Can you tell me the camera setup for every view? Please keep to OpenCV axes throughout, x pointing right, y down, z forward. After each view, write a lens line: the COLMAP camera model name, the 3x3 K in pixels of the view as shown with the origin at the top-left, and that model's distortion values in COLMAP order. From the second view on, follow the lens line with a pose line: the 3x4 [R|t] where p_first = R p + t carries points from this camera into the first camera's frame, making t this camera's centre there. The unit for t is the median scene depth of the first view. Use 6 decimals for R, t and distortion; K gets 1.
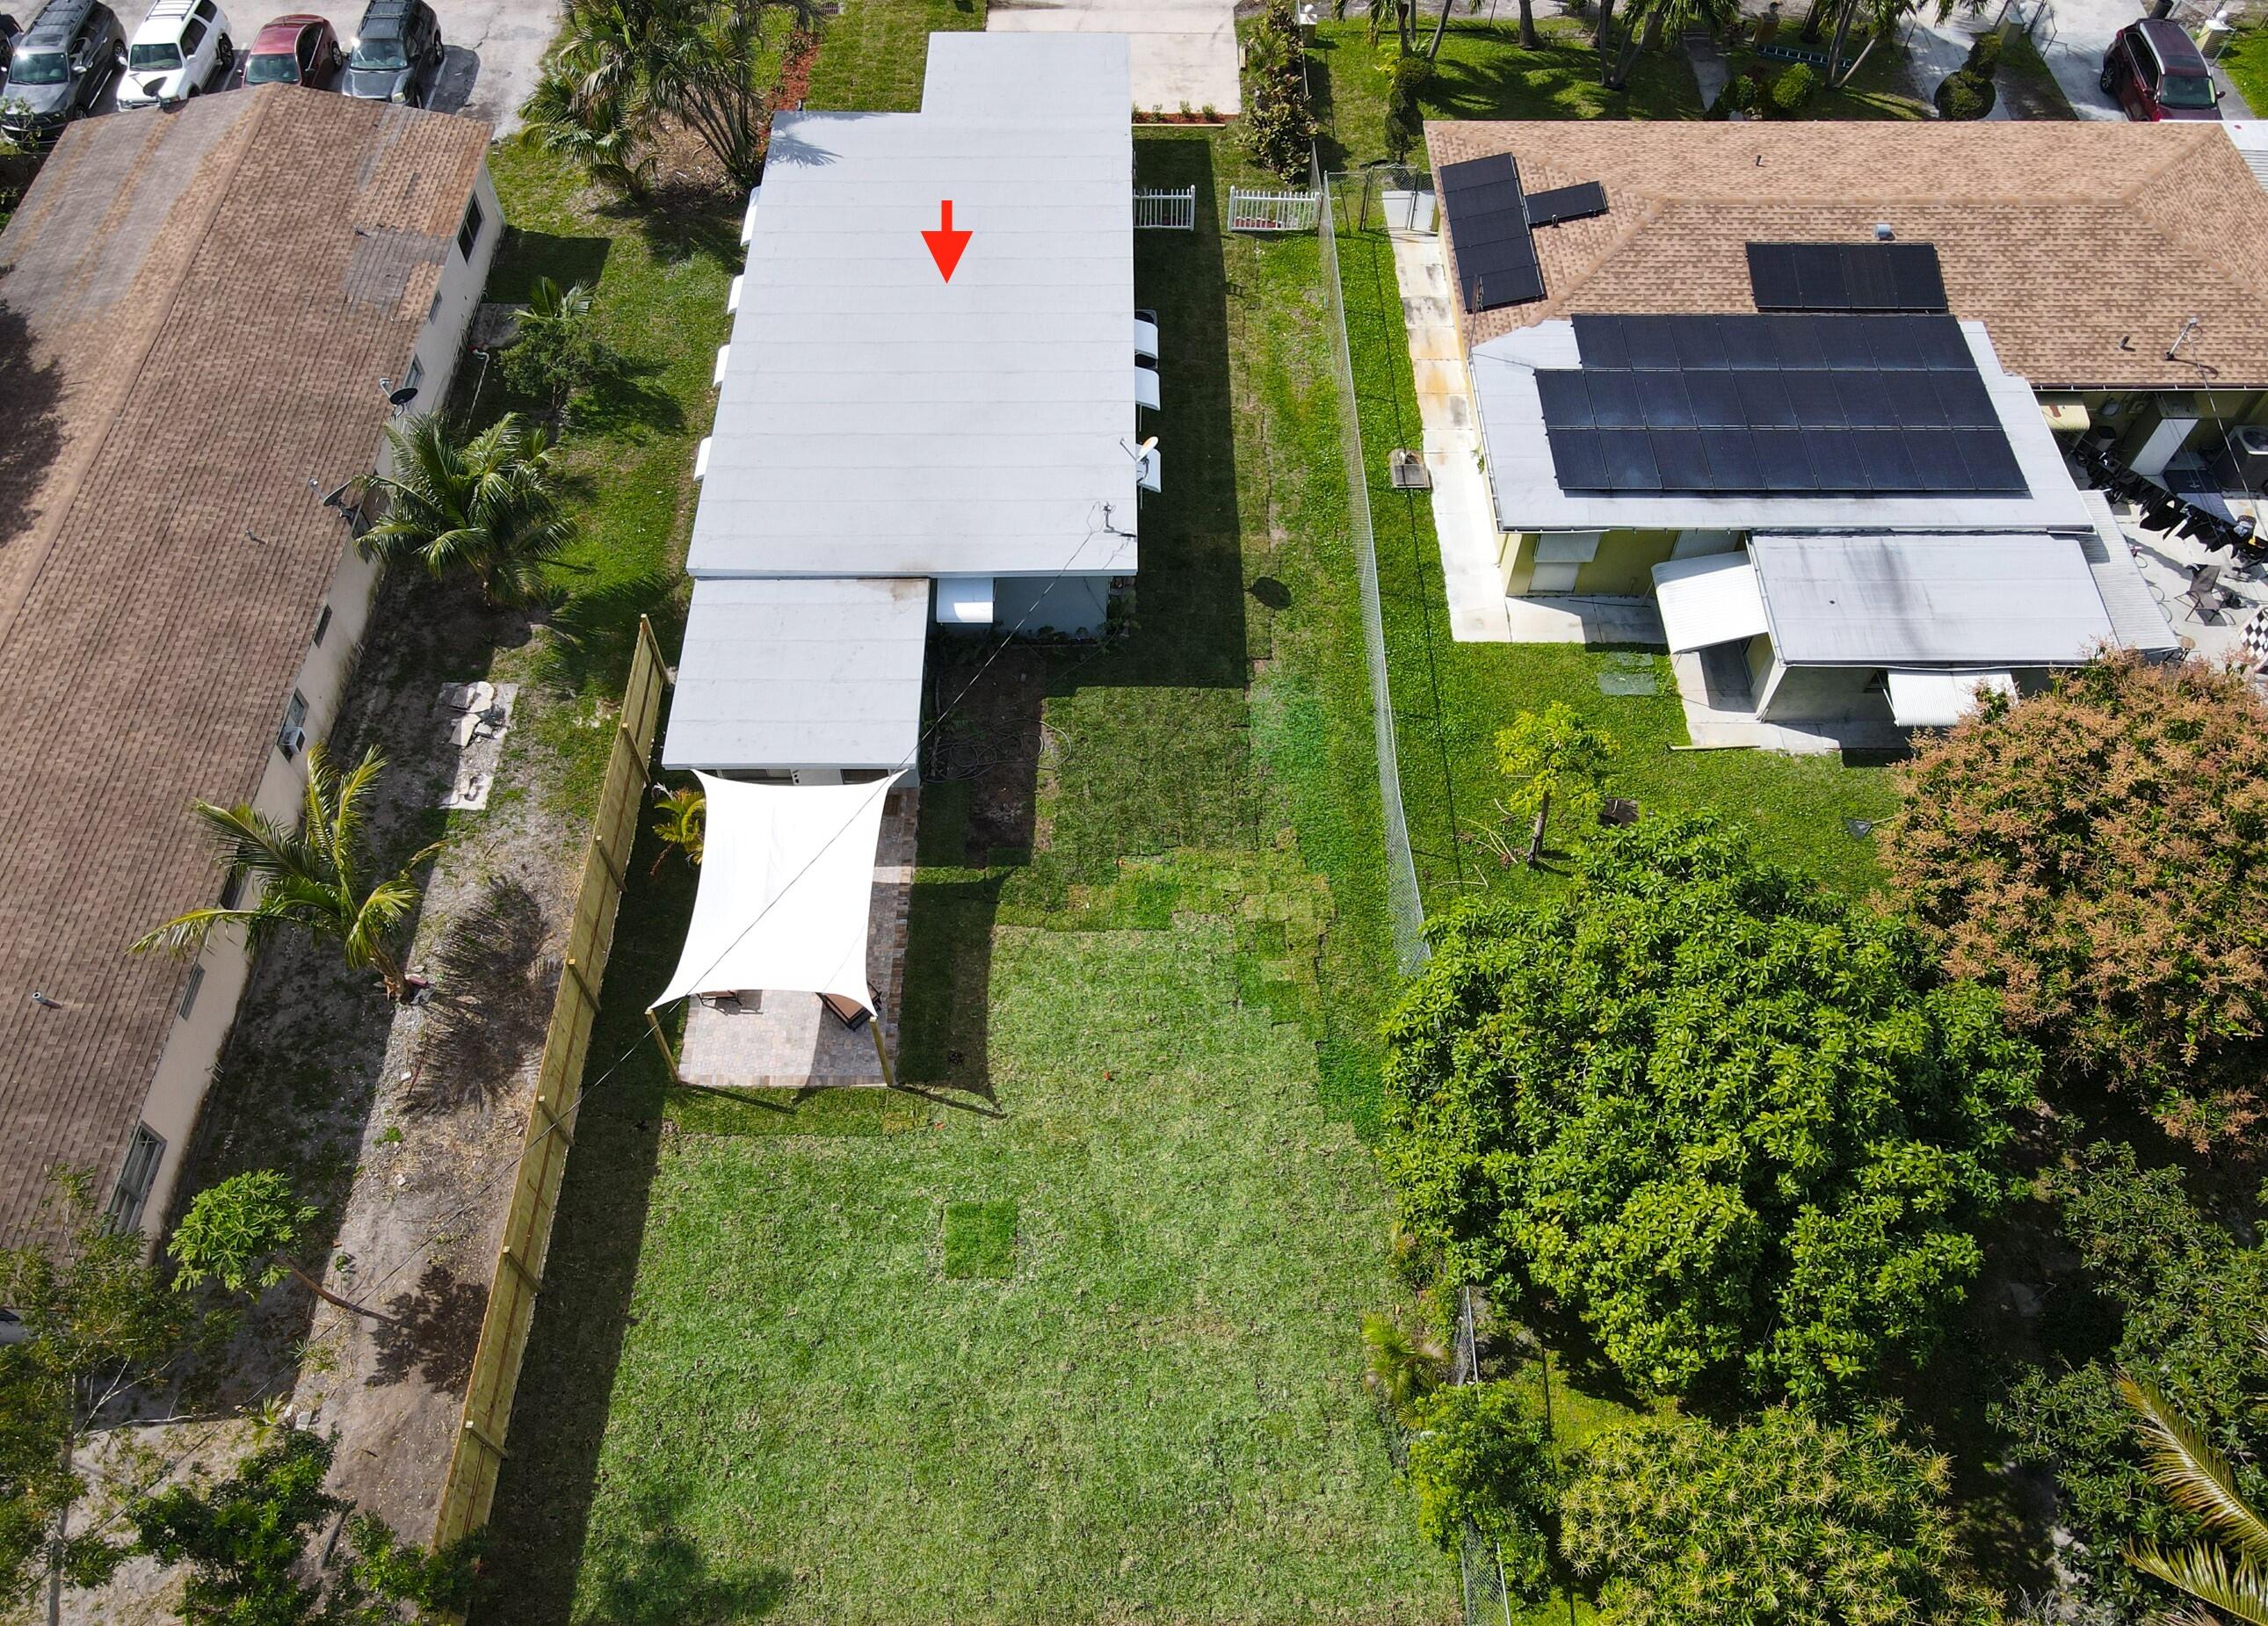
lens RADIAL K [[1691.4, 0, 1133.6], [0, 1691.4, 806.6], [0, 0, 1]] dist [0.016230, 0.016584]
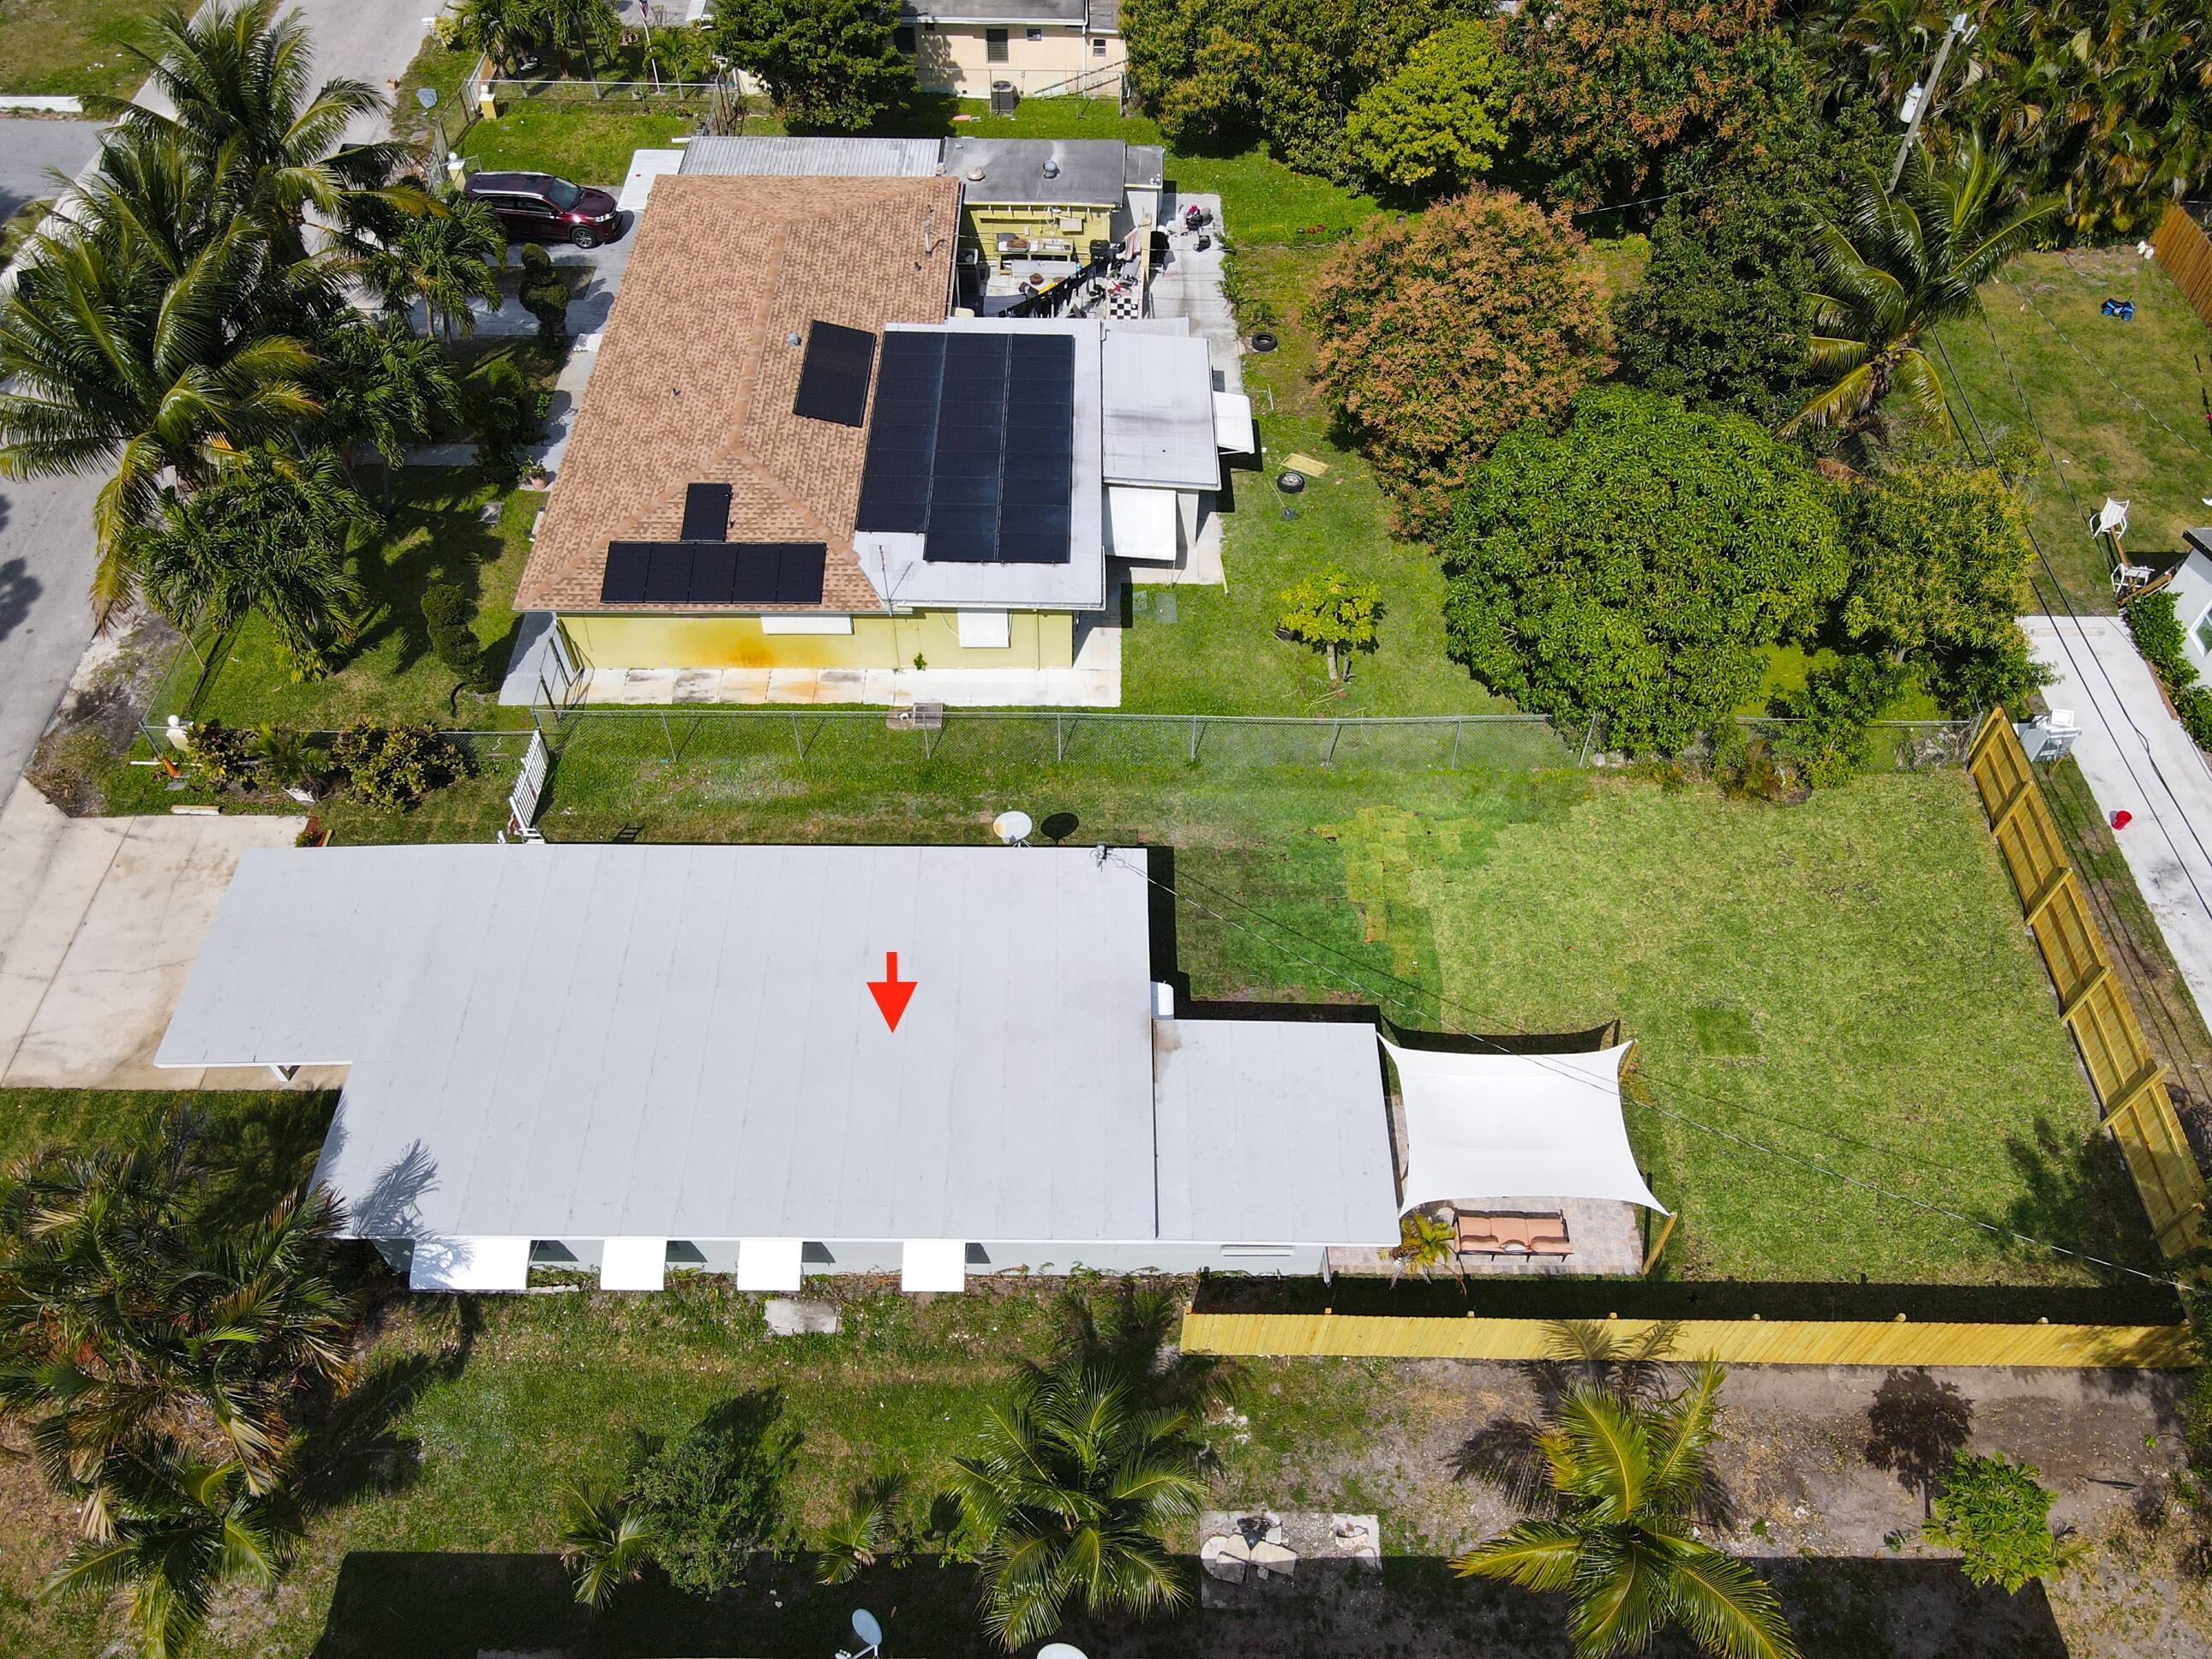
lens RADIAL K [[1620.6, 0, 1114.1], [0, 1620.6, 837.2], [0, 0, 1]] dist [0.009063, 0.010344]
pose [[-0.002023, -0.783294, 0.621648, -0.634014], [0.810273, 0.363034, 0.460070, -0.634490], [-0.586049, 0.504636, 0.633948, 0.355520]]
